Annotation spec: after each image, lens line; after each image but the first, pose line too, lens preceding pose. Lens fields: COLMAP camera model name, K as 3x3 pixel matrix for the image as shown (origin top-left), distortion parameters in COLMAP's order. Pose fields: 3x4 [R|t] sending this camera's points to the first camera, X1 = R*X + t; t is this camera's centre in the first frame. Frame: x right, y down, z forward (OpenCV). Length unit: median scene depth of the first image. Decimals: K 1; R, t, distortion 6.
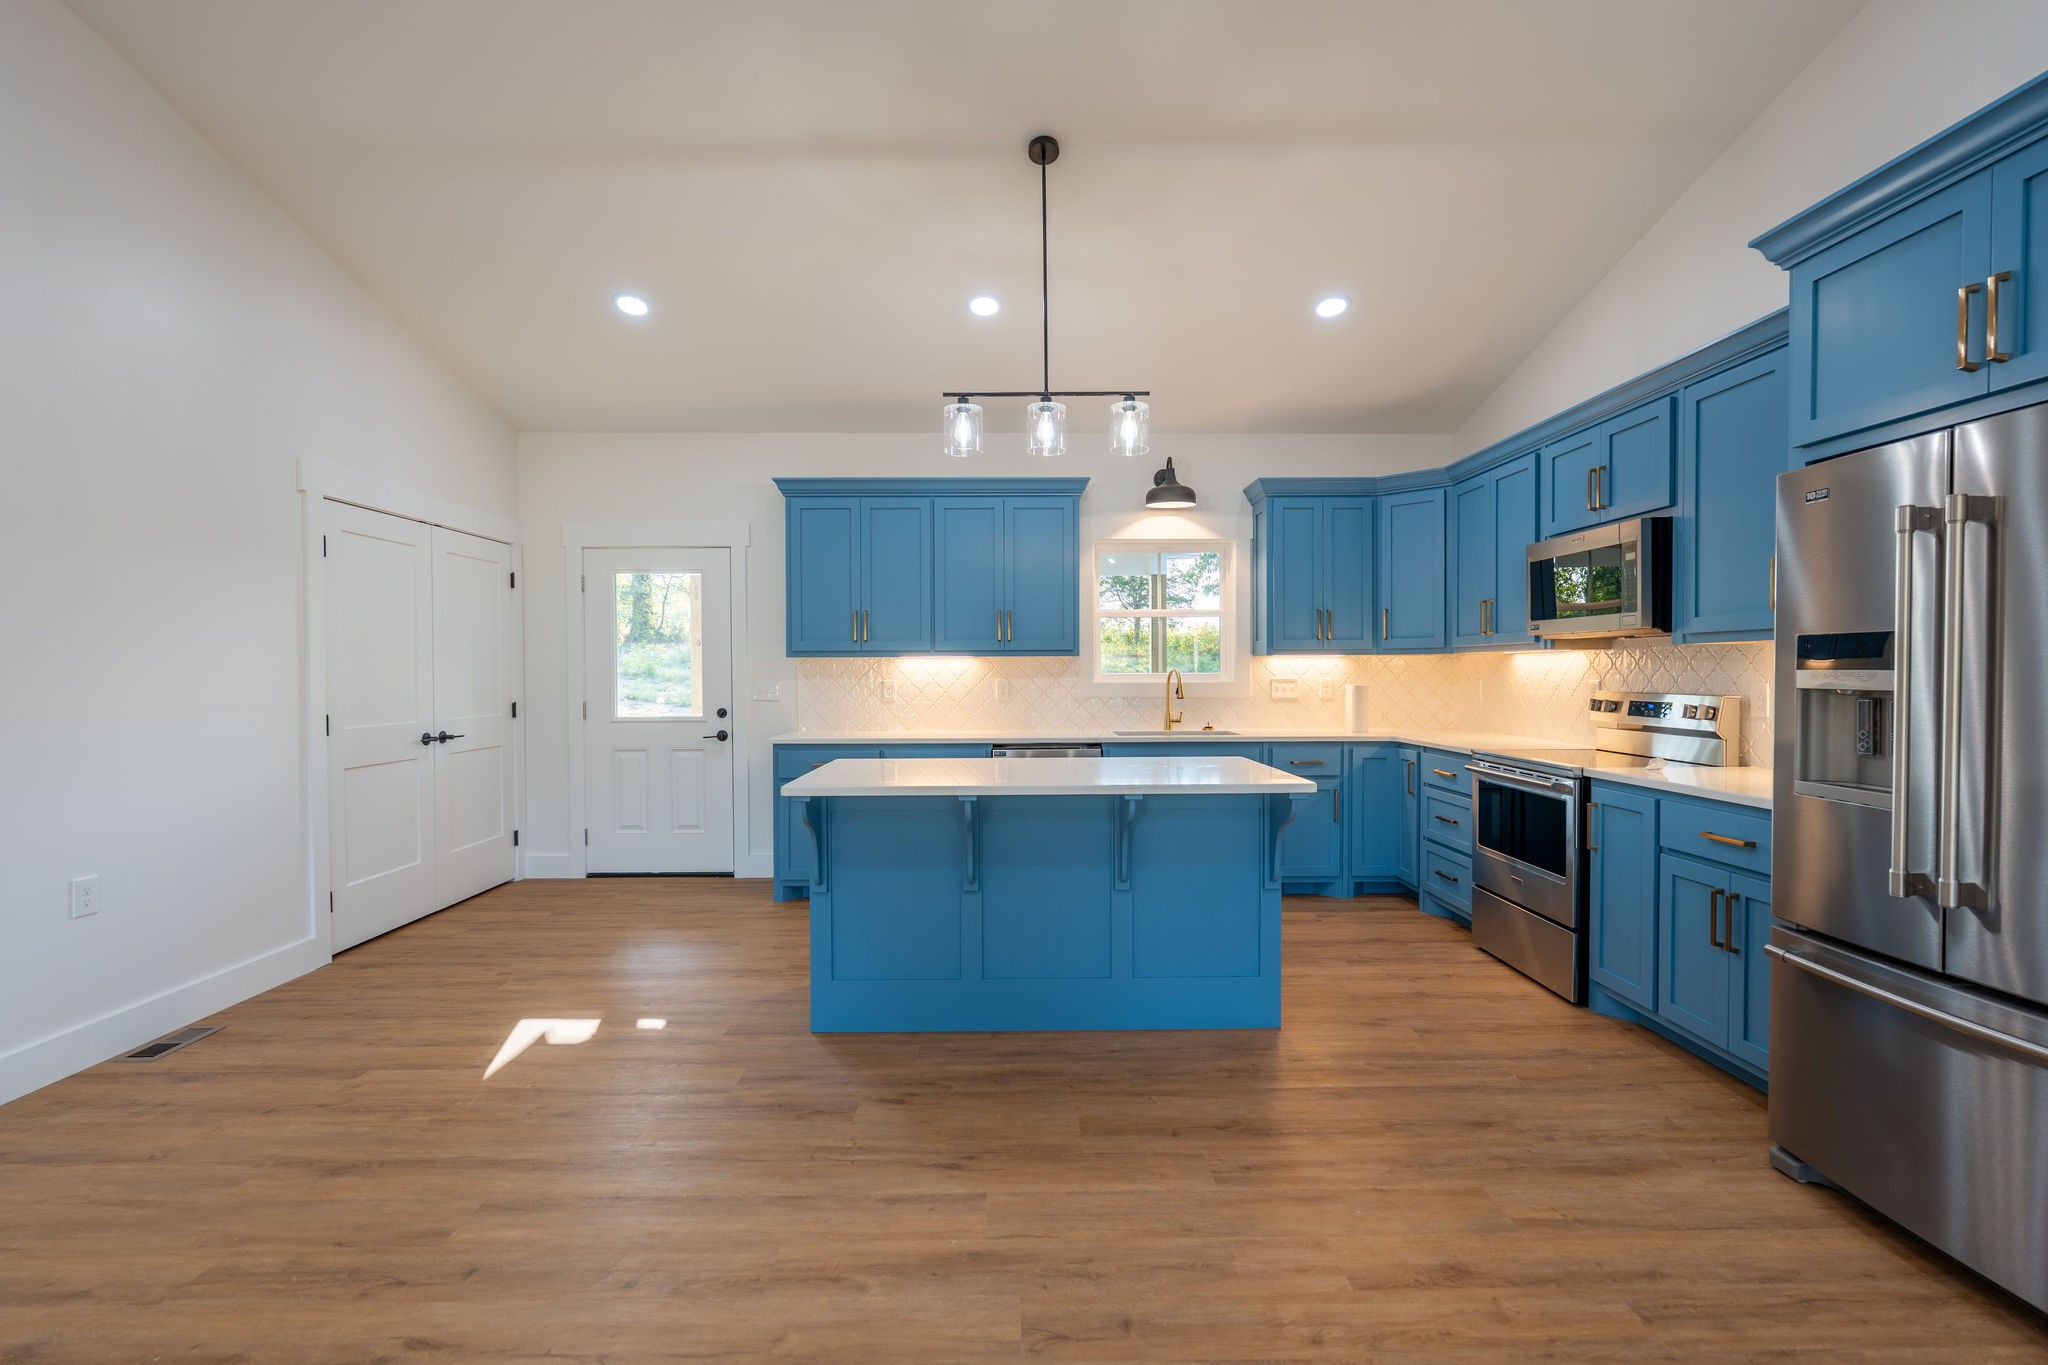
lens RADIAL K [[902.0, 0, 1024.0], [0, 902.0, 682.5], [0, 0, 1]] dist [-0.006580, 0.000242]
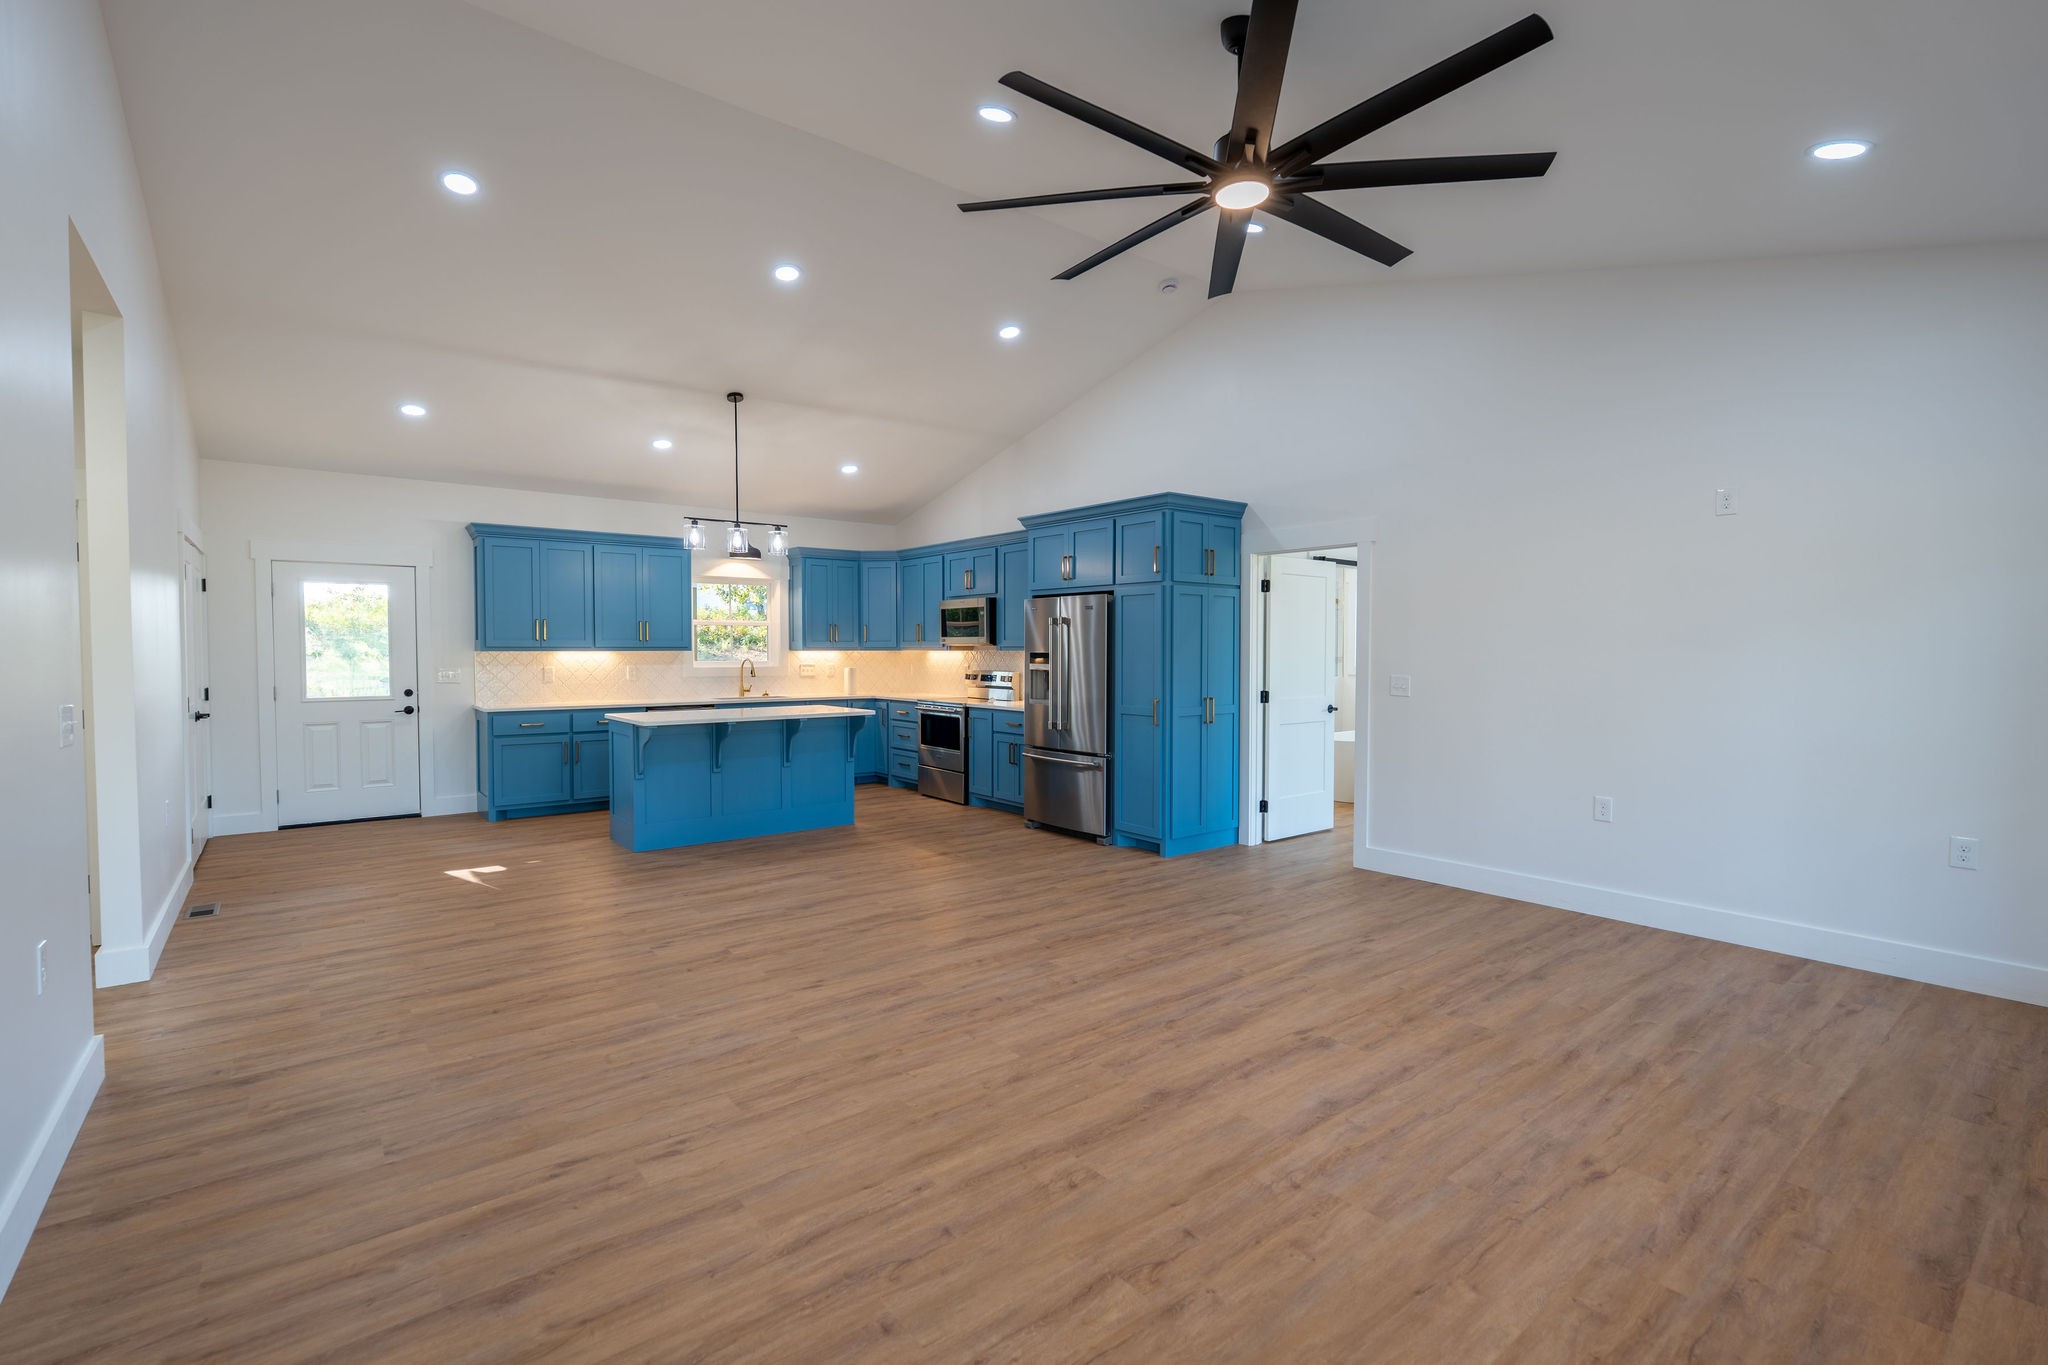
lens RADIAL K [[912.0, 0, 1020.6], [0, 912.0, 674.9], [0, 0, 1]] dist [-0.008267, 0.000280]
pose [[0.793701, -0.013234, 0.608164, -0.593244], [0.003888, 0.999853, 0.016683, -0.014893], [-0.608296, -0.010877, 0.793636, -0.812520]]
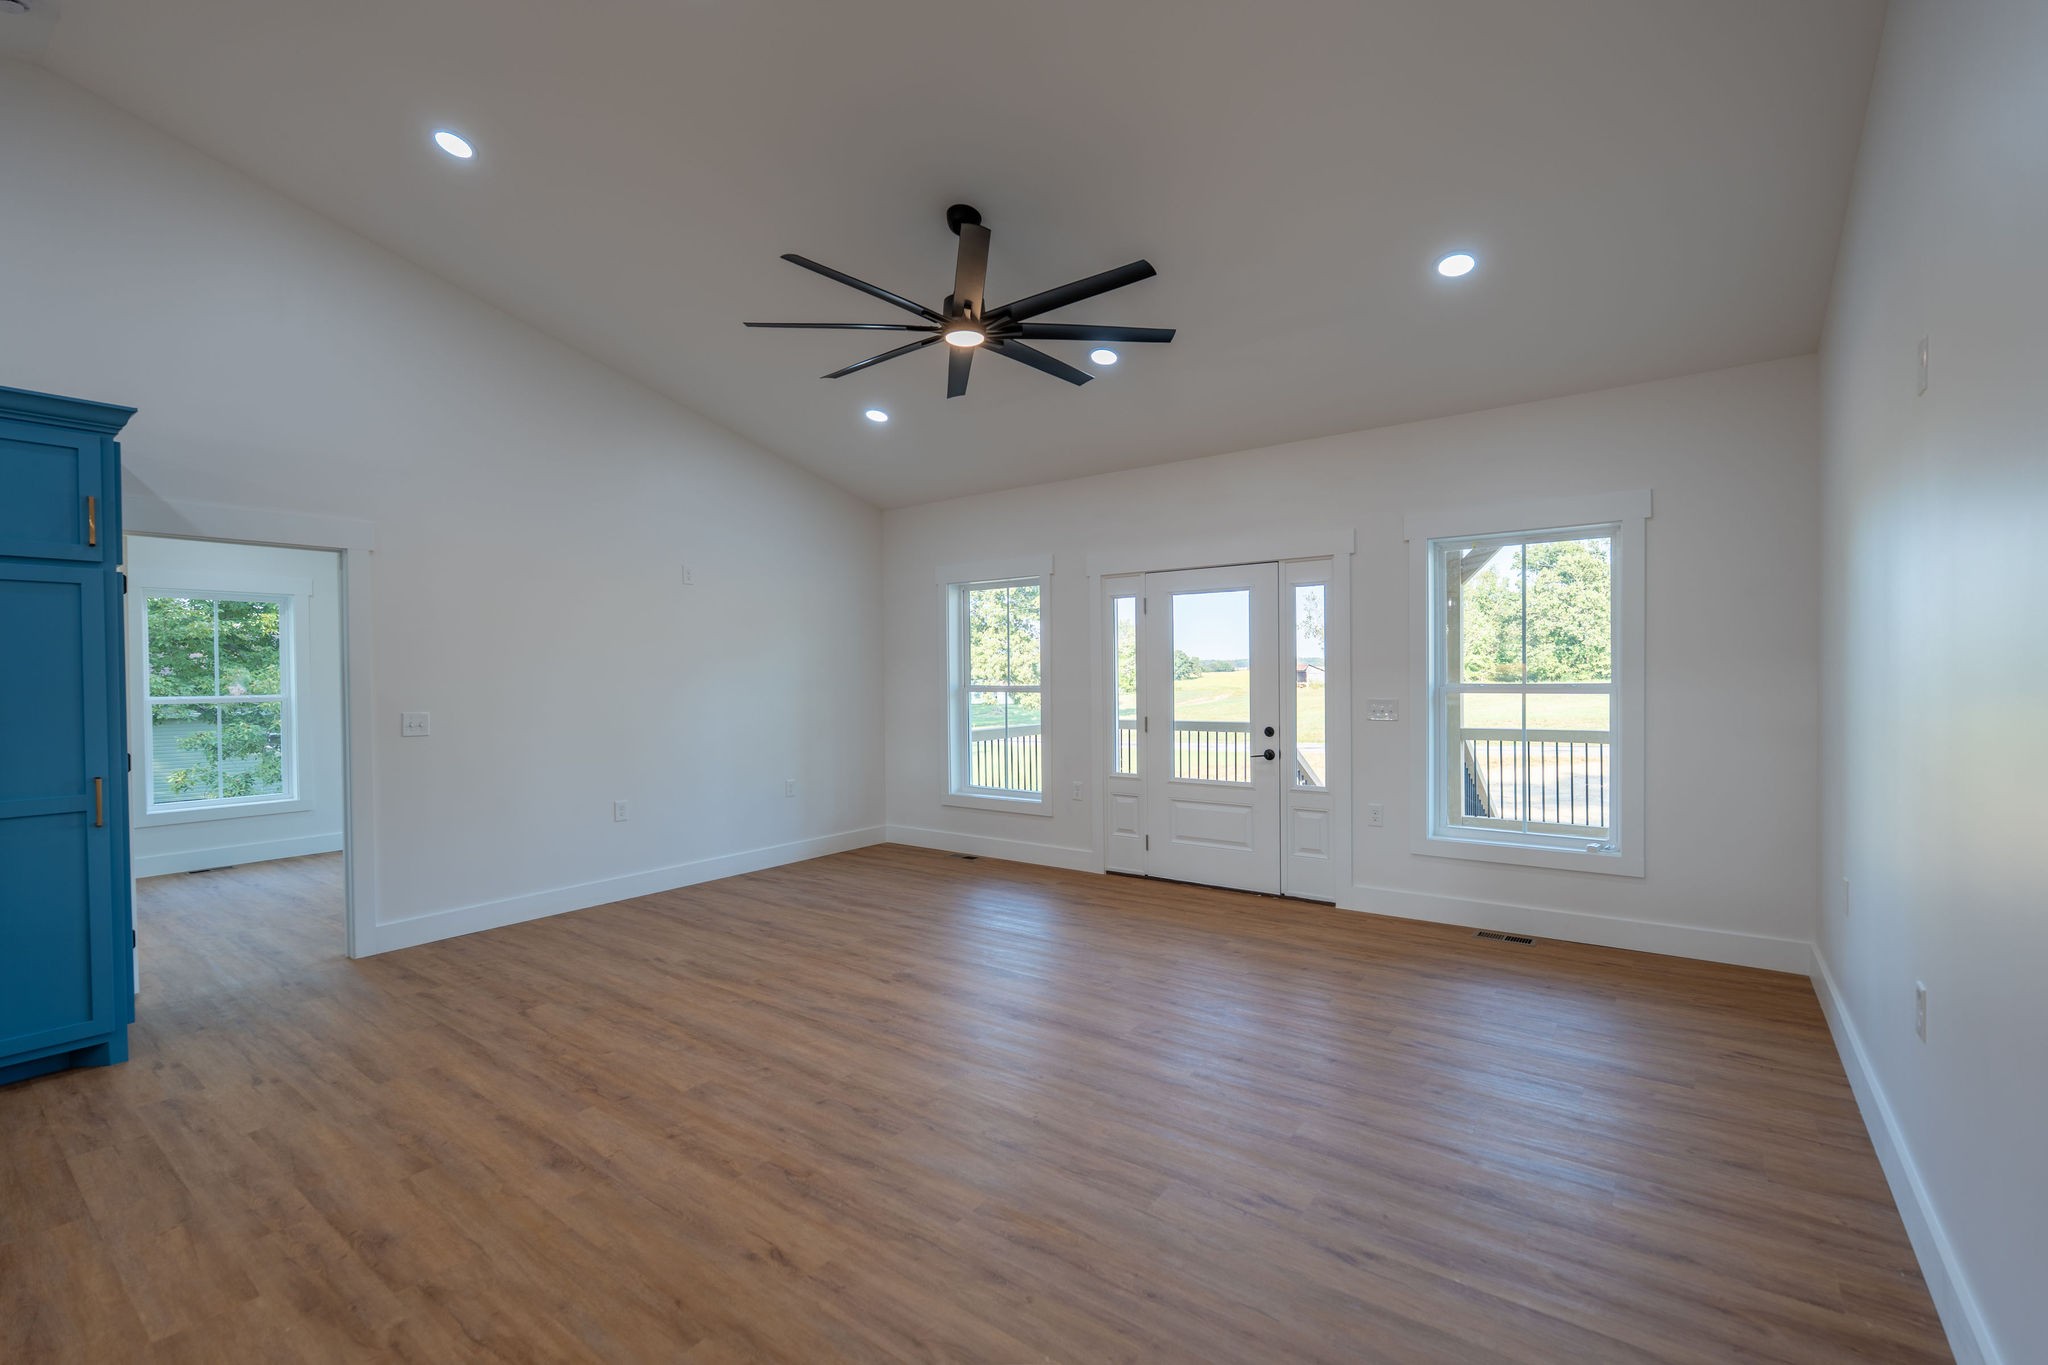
lens RADIAL K [[891.9, 0, 1024.0], [0, 891.9, 682.5], [0, 0, 1]] dist [-0.005473, 0.000029]
pose [[-0.789191, 0.008712, 0.614086, -0.641057], [0.023288, 0.999605, 0.015748, -0.026957], [-0.613706, 0.026729, -0.789082, 0.348917]]
